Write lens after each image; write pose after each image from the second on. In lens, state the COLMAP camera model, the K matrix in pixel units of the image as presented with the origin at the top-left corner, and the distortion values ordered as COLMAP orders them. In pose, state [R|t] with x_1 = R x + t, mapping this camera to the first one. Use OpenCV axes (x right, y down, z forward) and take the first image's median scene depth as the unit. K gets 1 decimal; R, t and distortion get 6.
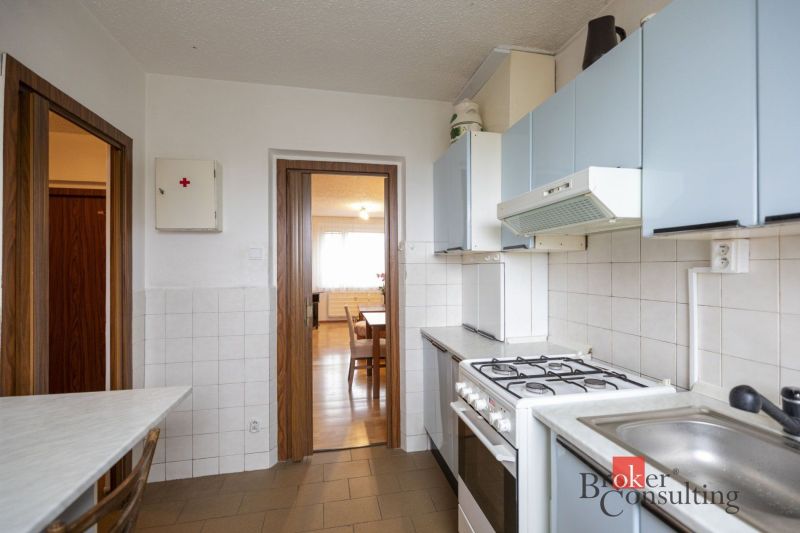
lens RADIAL K [[365.8, 0, 401.1], [0, 365.8, 269.2], [0, 0, 1]] dist [0.005307, -0.000864]
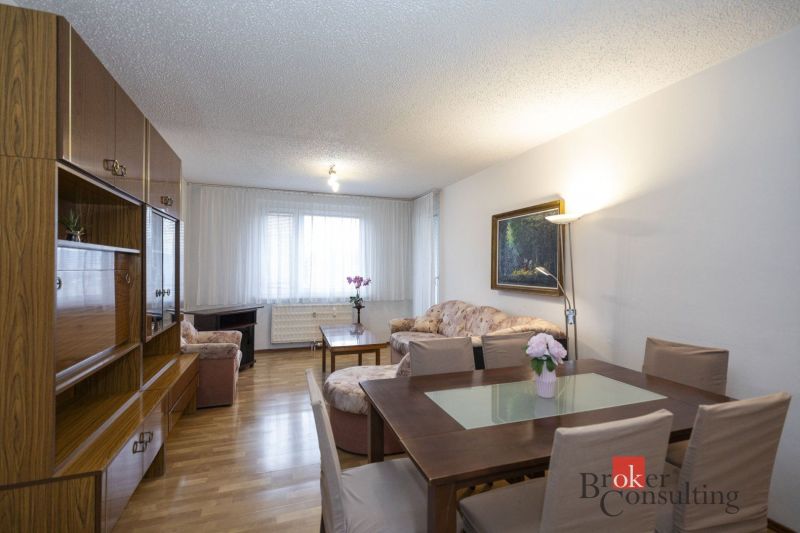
lens RADIAL K [[365.8, 0, 403.5], [0, 365.8, 265.2], [0, 0, 1]] dist [0.005307, -0.000864]
pose [[0.988836, 0.007761, 0.148805, -0.064940], [-0.006599, 0.999944, -0.008304, -0.004719], [-0.148861, 0.007230, 0.988832, 0.323518]]
